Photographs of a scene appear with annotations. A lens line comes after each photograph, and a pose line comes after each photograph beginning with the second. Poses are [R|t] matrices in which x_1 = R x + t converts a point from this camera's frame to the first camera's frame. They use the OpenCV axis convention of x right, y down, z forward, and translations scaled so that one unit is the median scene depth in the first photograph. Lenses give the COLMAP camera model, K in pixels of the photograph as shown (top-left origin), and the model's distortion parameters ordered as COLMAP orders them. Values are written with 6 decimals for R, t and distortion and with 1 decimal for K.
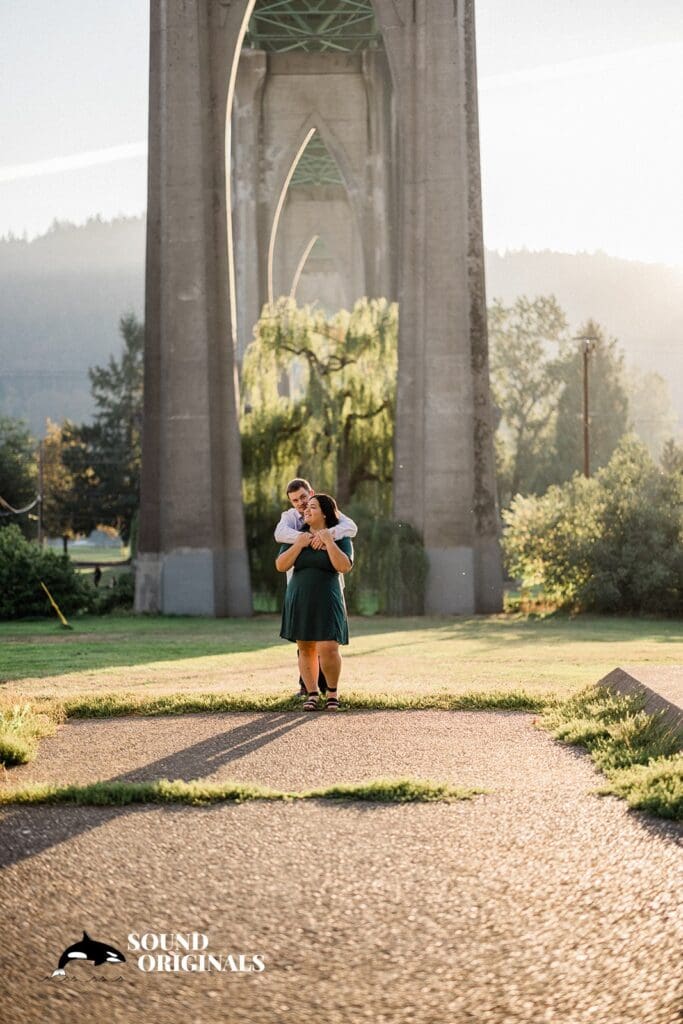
lens RADIAL K [[1453.9, 0, 344.4], [0, 1453.9, 530.7], [0, 0, 1]] dist [-0.000097, 0.039375]
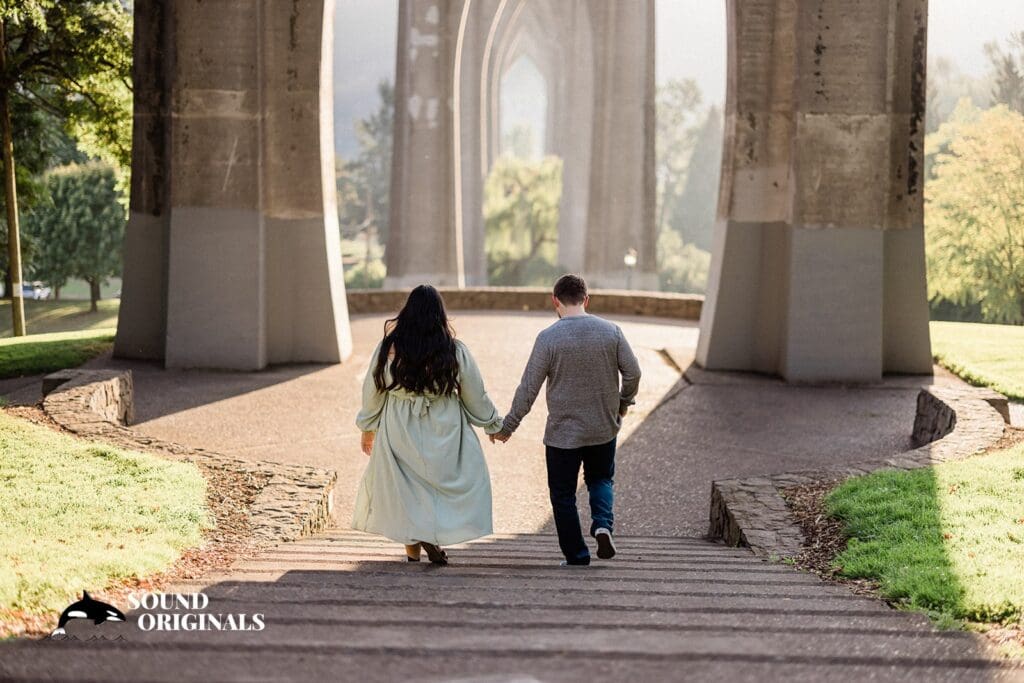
lens RADIAL K [[1453.9, 0, 512.0], [0, 1453.9, 341.5], [0, 0, 1]] dist [-0.000097, 0.039375]
pose [[0.999206, 0.035916, -0.017219, 0.009960], [-0.034296, 0.995654, 0.086586, -0.071083], [0.020254, -0.085927, 0.996096, -1.037091]]
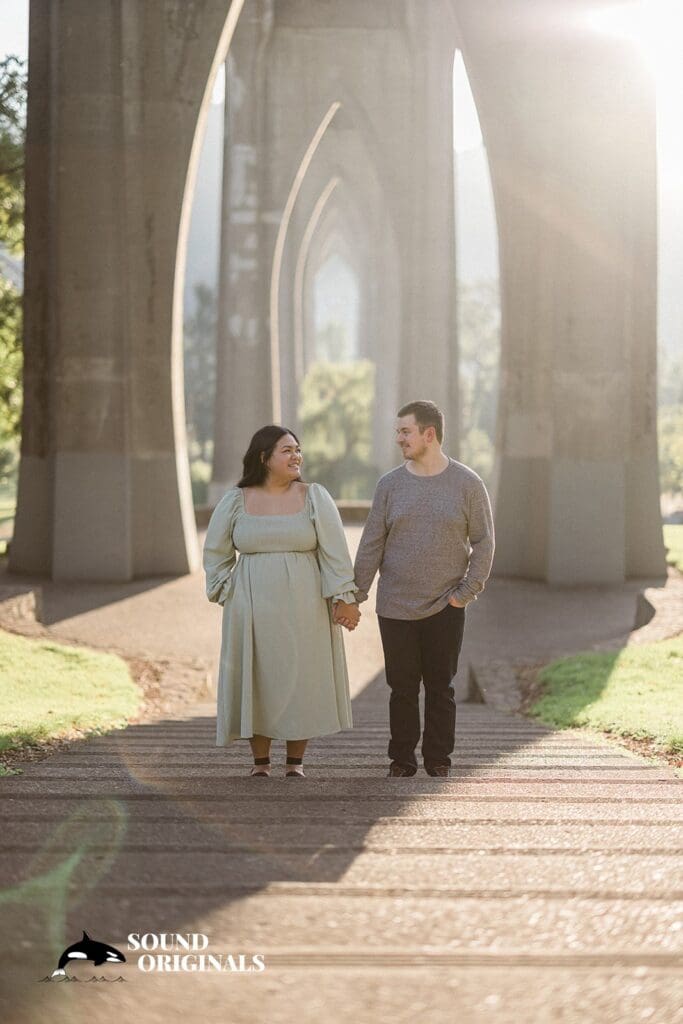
lens RADIAL K [[1453.9, 0, 344.4], [0, 1453.9, 530.7], [0, 0, 1]] dist [-0.000097, 0.039375]
pose [[0.999719, 0.022952, -0.005966, 0.010900], [-0.022363, 0.996136, 0.084924, -0.086667], [0.007892, -0.084767, 0.996370, -1.130860]]
